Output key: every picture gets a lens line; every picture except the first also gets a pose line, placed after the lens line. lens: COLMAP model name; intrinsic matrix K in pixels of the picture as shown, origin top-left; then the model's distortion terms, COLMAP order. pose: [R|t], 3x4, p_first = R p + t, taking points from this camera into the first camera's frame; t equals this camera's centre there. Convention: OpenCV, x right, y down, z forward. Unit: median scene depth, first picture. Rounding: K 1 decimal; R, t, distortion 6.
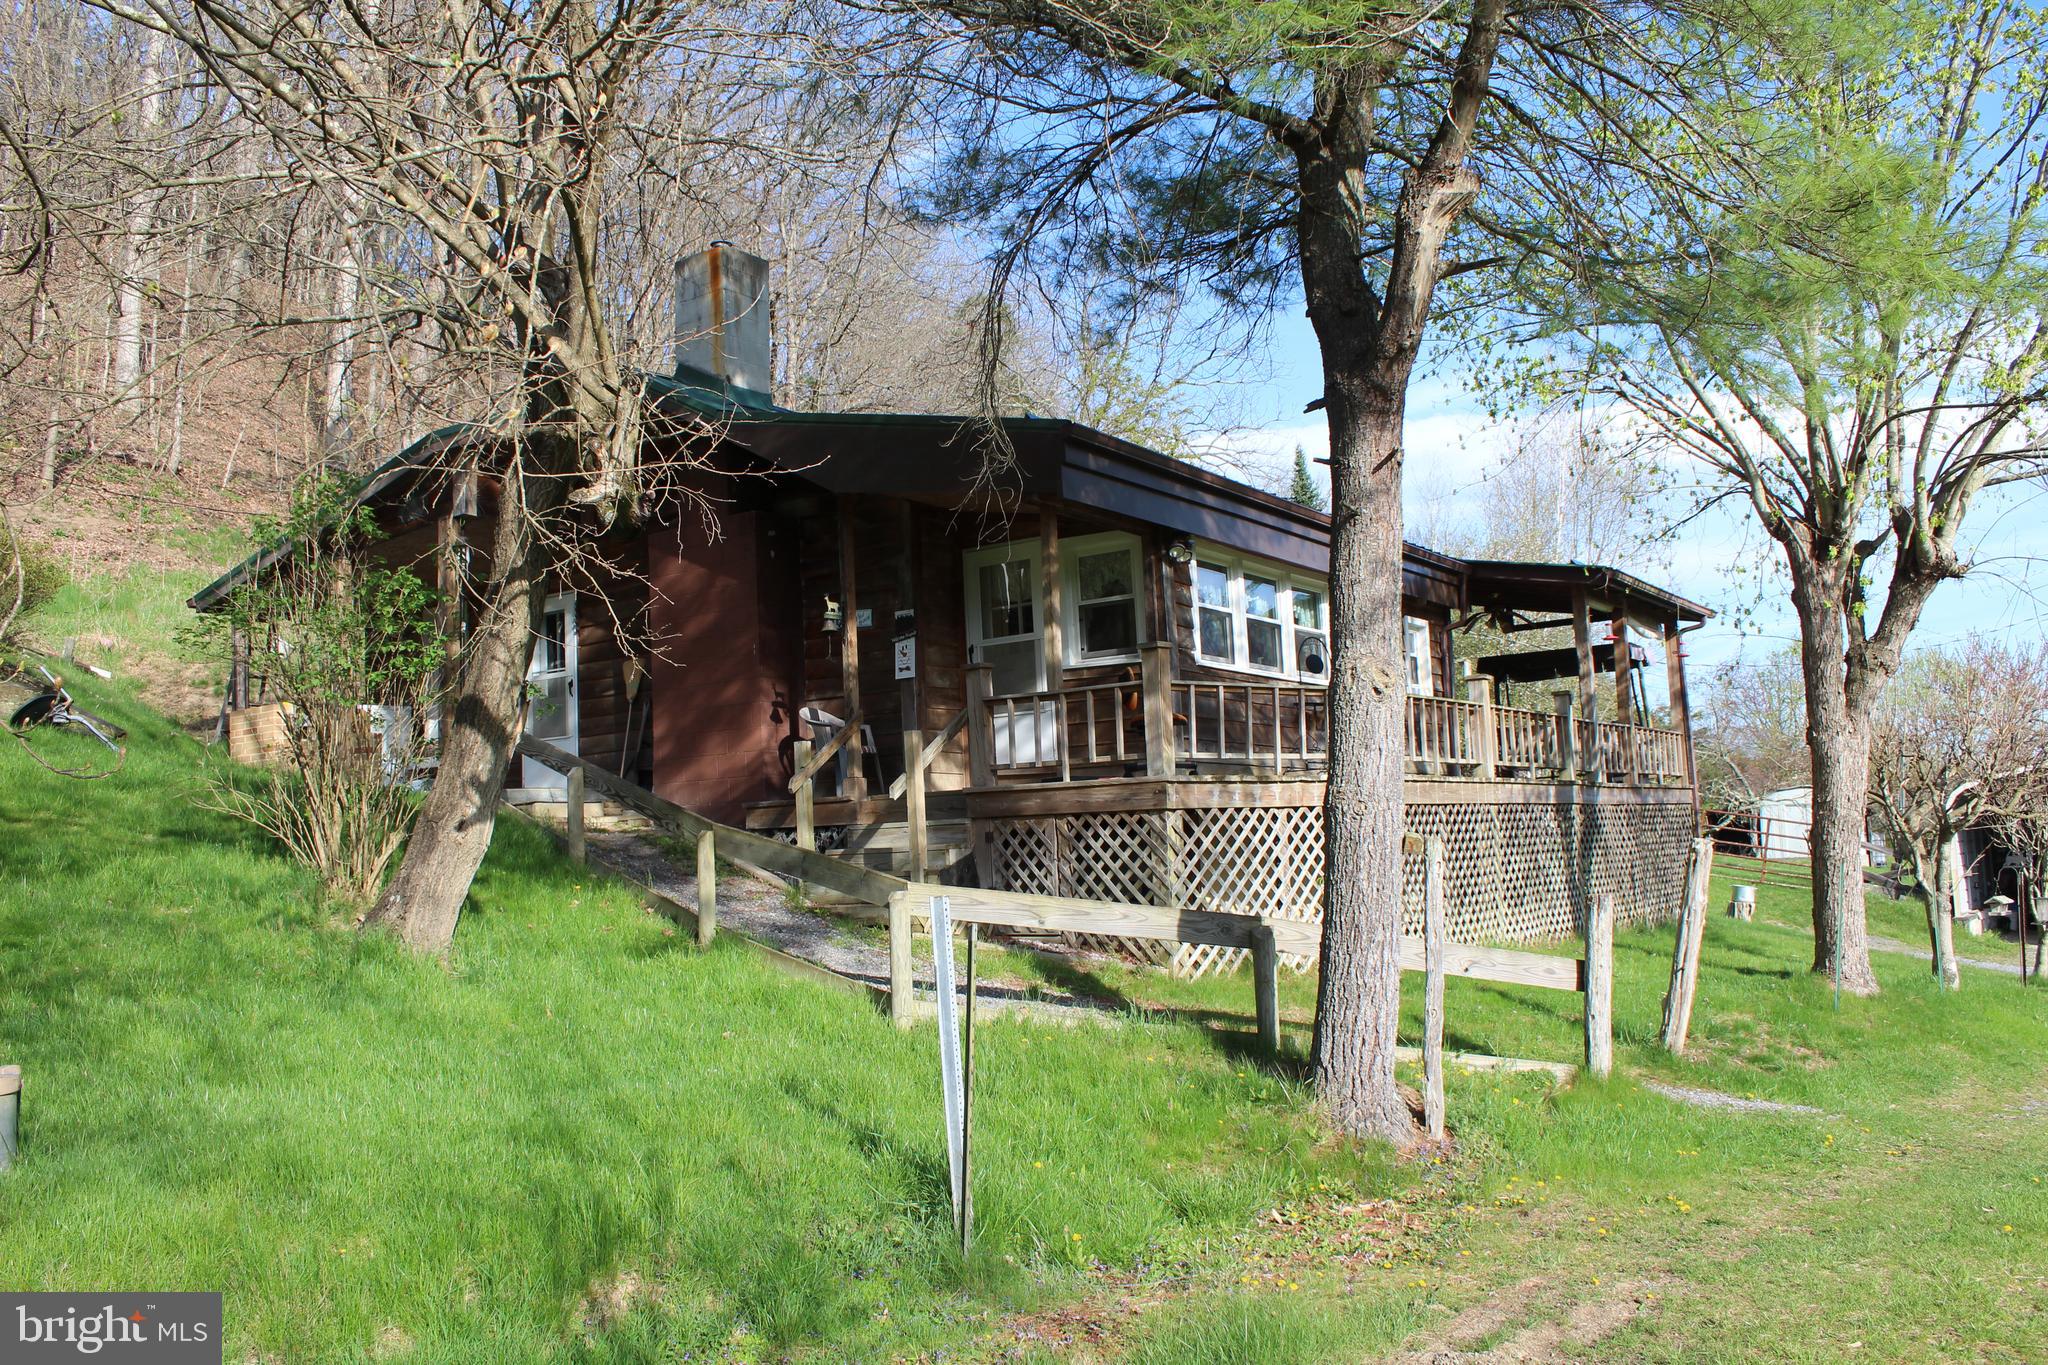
lens RADIAL K [[1717.6, 0, 1019.9], [0, 1717.6, 693.1], [0, 0, 1]] dist [-0.145364, 0.121948]
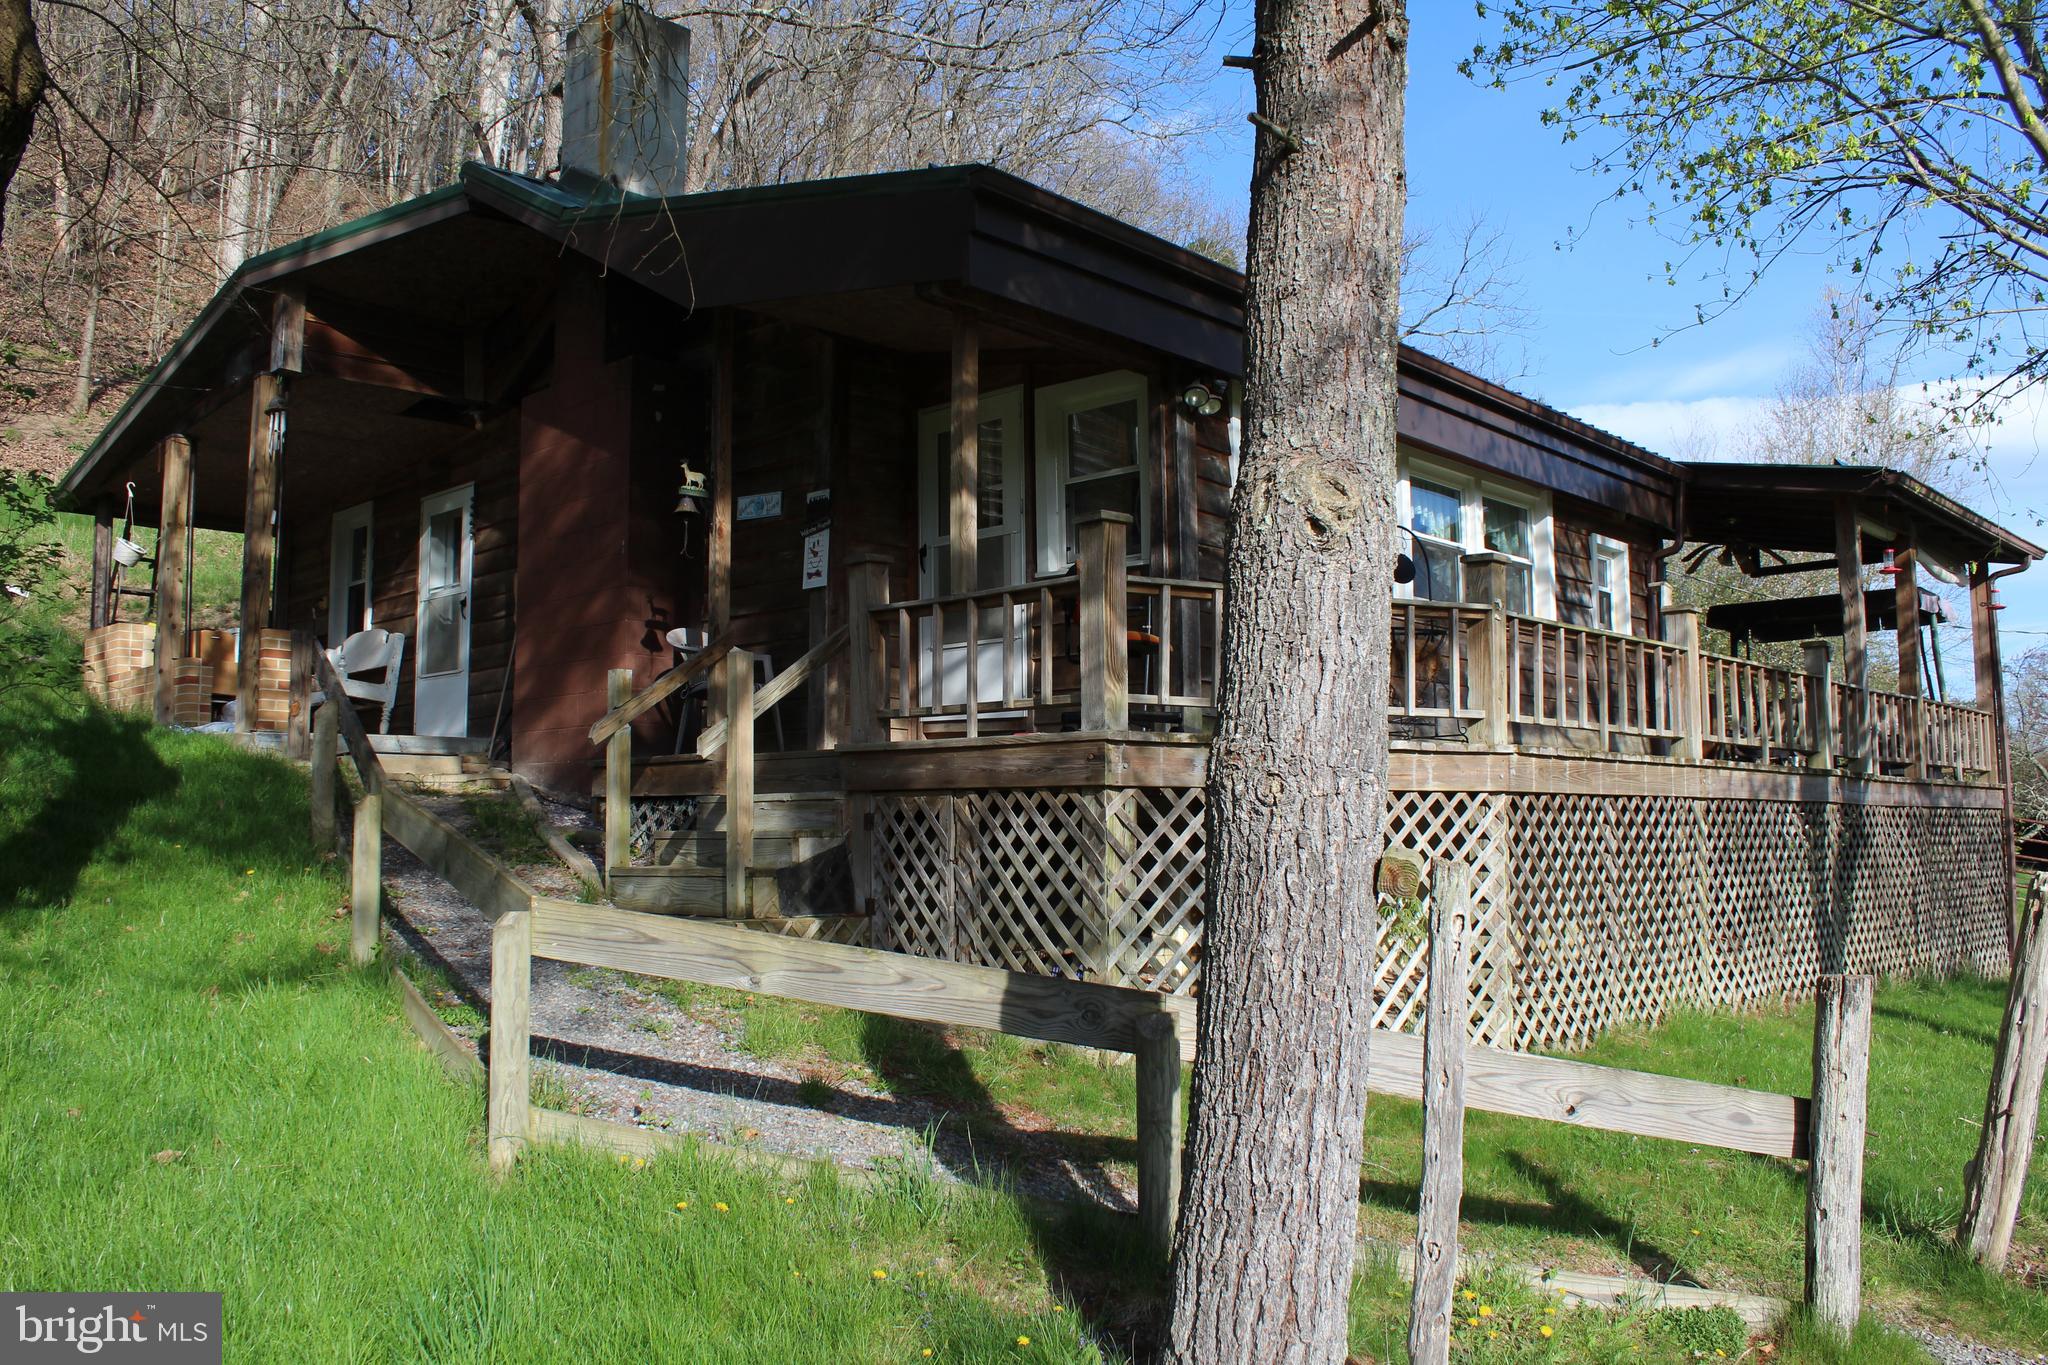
lens RADIAL K [[1717.6, 0, 1011.3], [0, 1717.6, 690.0], [0, 0, 1]] dist [-0.145364, 0.121948]
pose [[0.988107, 0.025038, -0.151713, 0.123550], [-0.023477, 0.999651, 0.012072, 0.023349], [0.151963, -0.008366, 0.988351, 0.340994]]
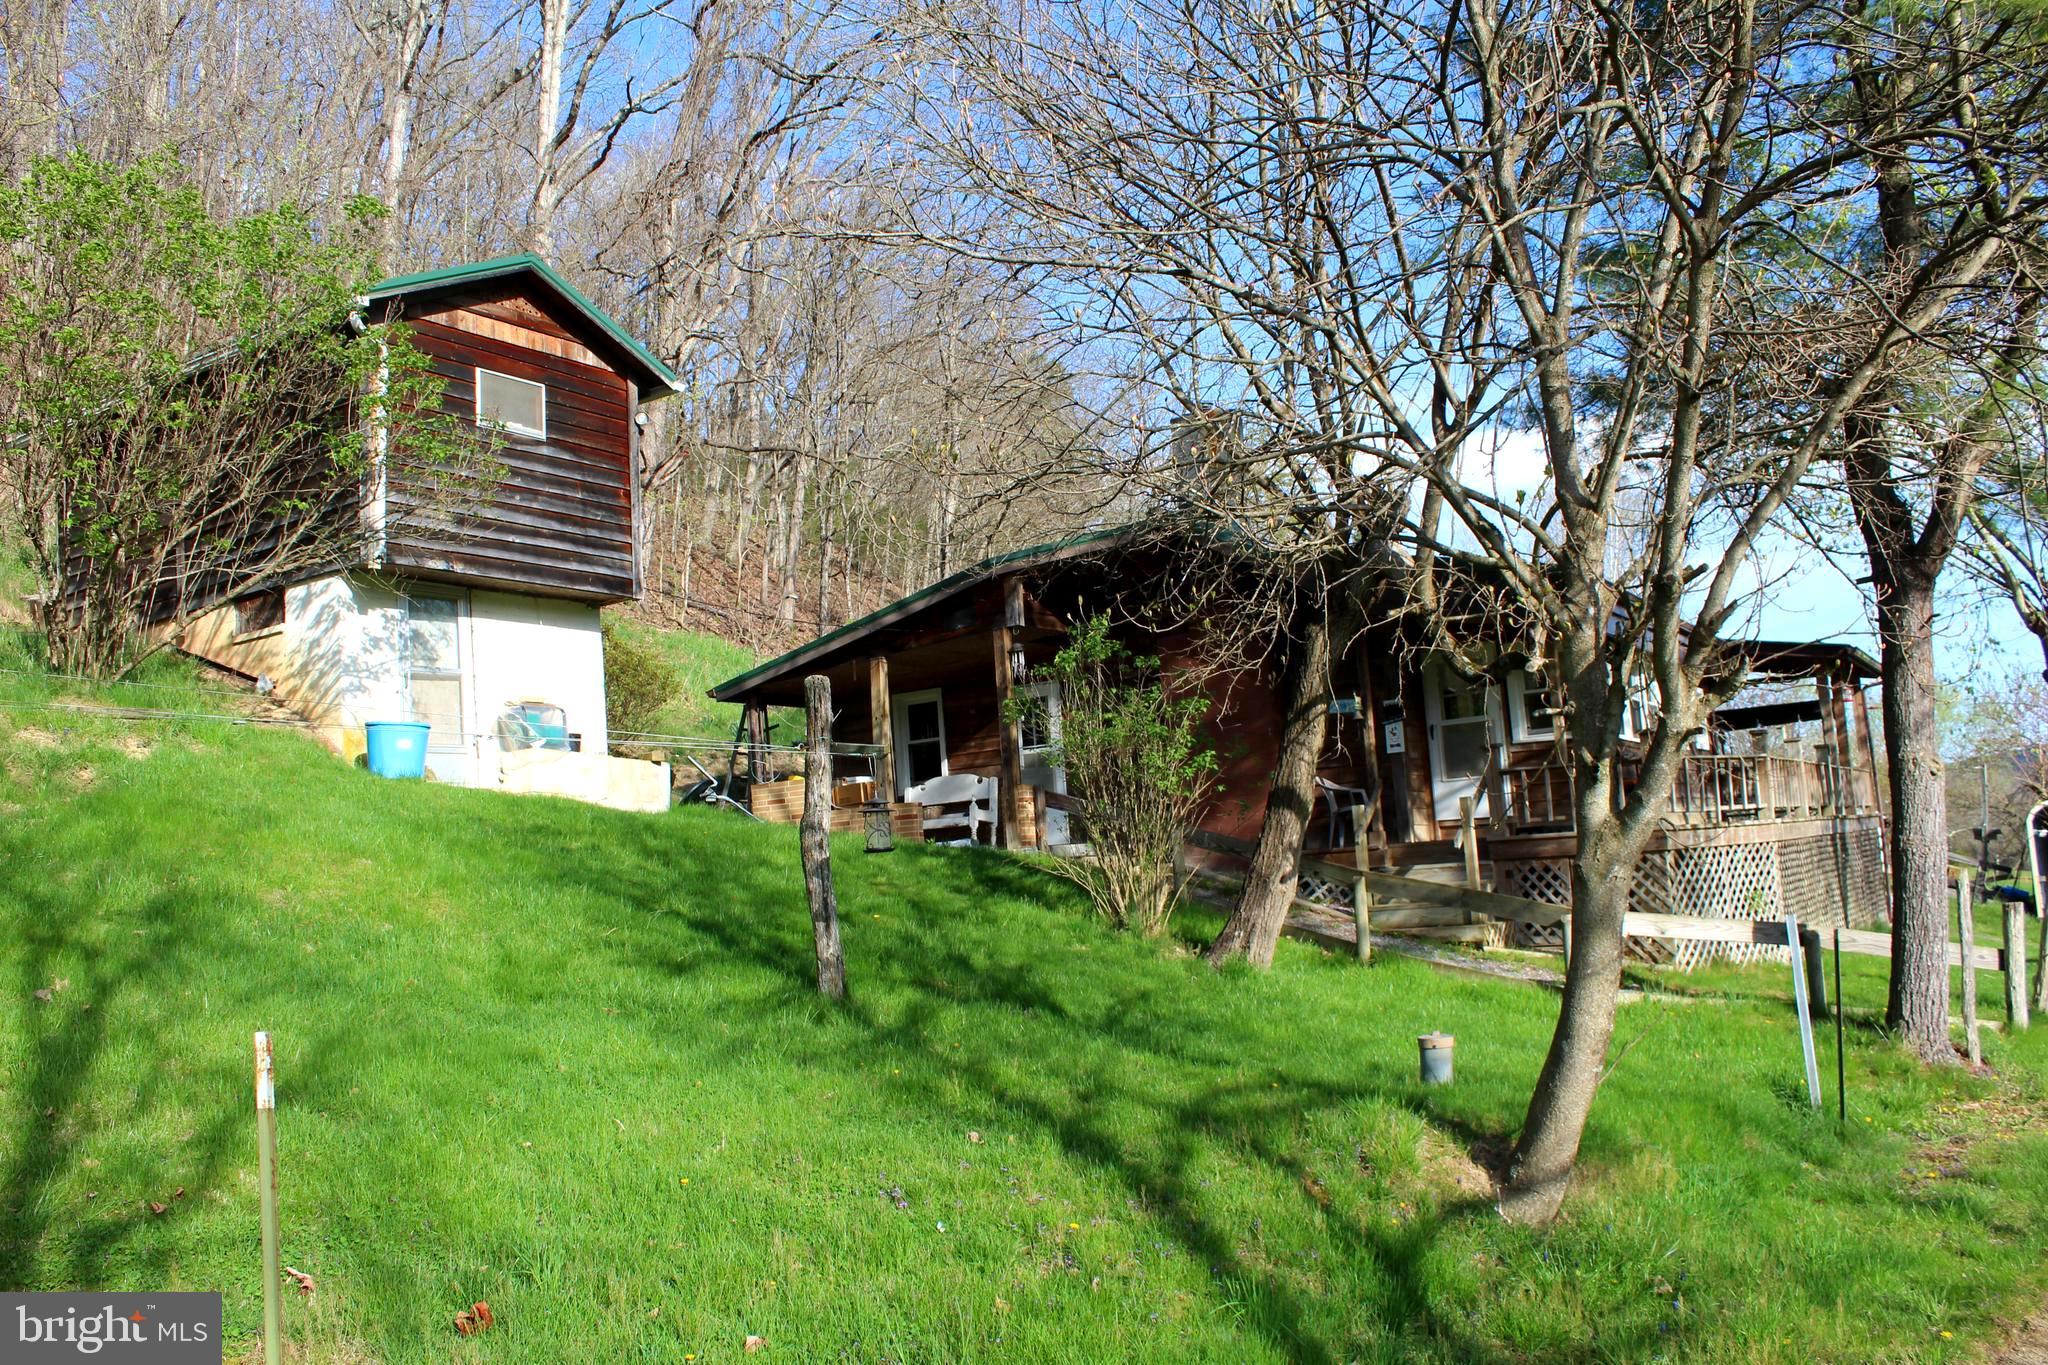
lens RADIAL K [[1717.6, 0, 1016.9], [0, 1717.6, 693.1], [0, 0, 1]] dist [-0.145364, 0.121948]
pose [[0.999288, -0.018135, 0.033075, -0.412768], [0.018606, 0.999729, -0.013969, -0.042633], [-0.032813, 0.014575, 0.999355, -0.292132]]
